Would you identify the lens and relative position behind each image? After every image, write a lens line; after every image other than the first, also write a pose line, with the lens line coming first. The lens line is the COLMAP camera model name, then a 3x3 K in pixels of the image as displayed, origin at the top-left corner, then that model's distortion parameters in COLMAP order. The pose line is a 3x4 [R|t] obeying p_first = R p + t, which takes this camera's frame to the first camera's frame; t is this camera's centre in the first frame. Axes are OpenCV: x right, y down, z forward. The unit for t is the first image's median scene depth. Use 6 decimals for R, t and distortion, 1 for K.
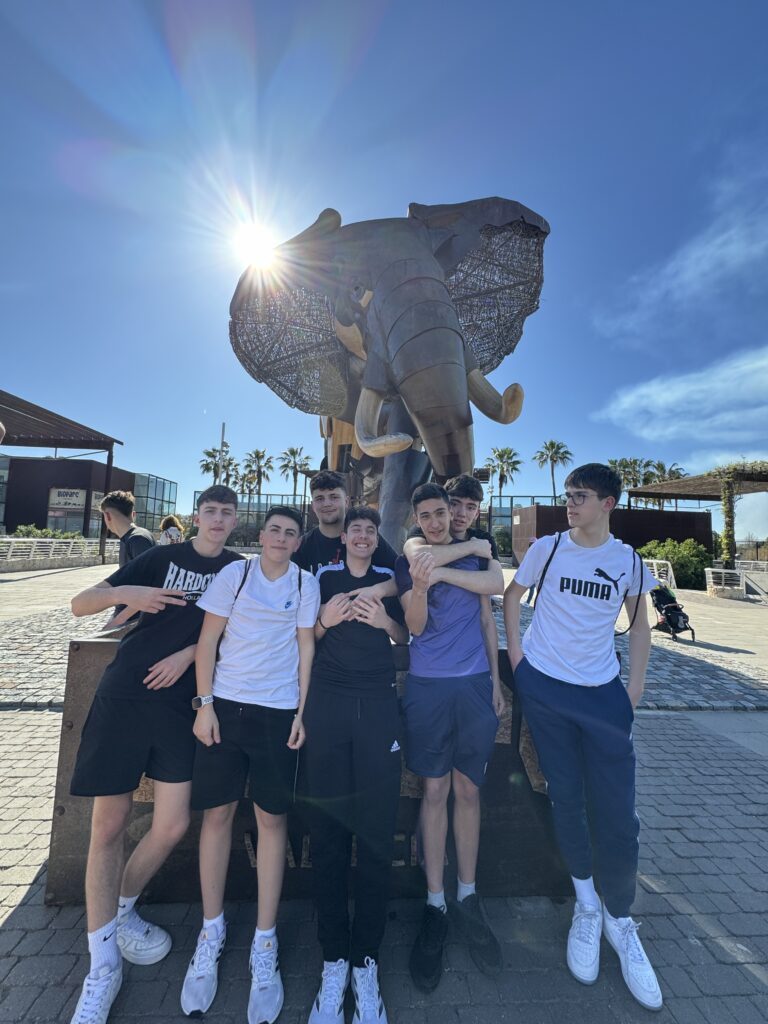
lens RADIAL K [[408.3, 0, 387.3], [0, 408.3, 512.9], [0, 0, 1]] dist [-0.003516, 0.000103]
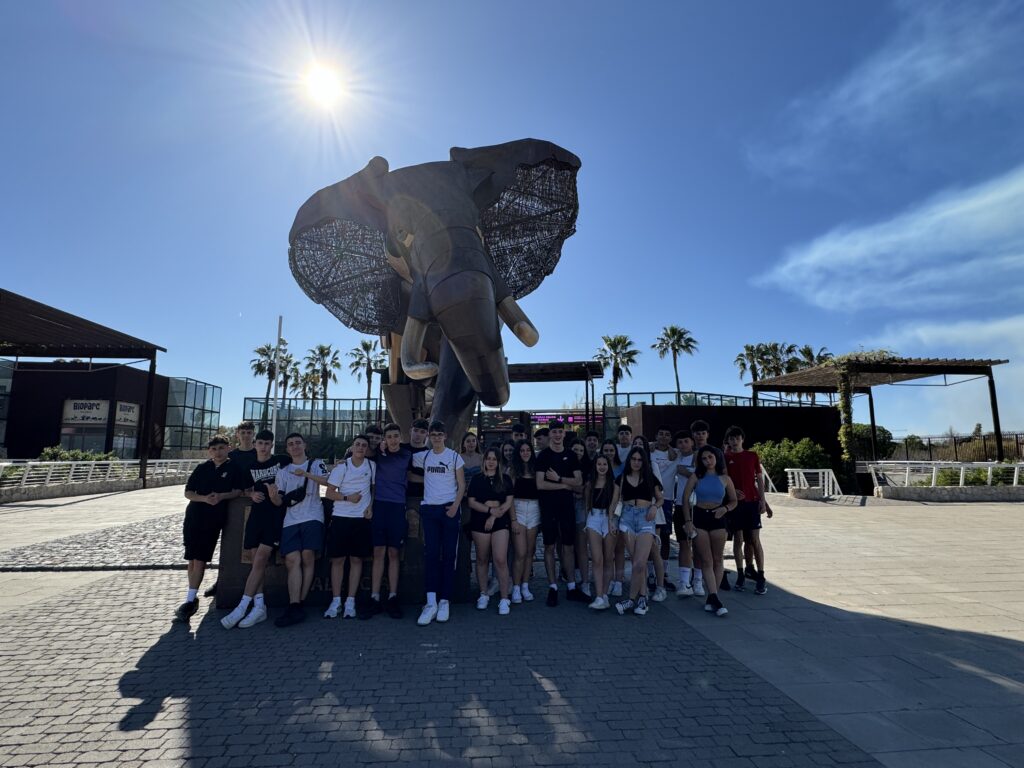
lens RADIAL K [[535.0, 0, 513.1], [0, 535.0, 383.3], [0, 0, 1]] dist [-0.003383, 0.000828]
pose [[0.999108, -0.028425, 0.031228, 0.063518], [0.030187, 0.997889, -0.057492, -0.009029], [-0.029528, 0.058384, 0.997857, -0.171074]]
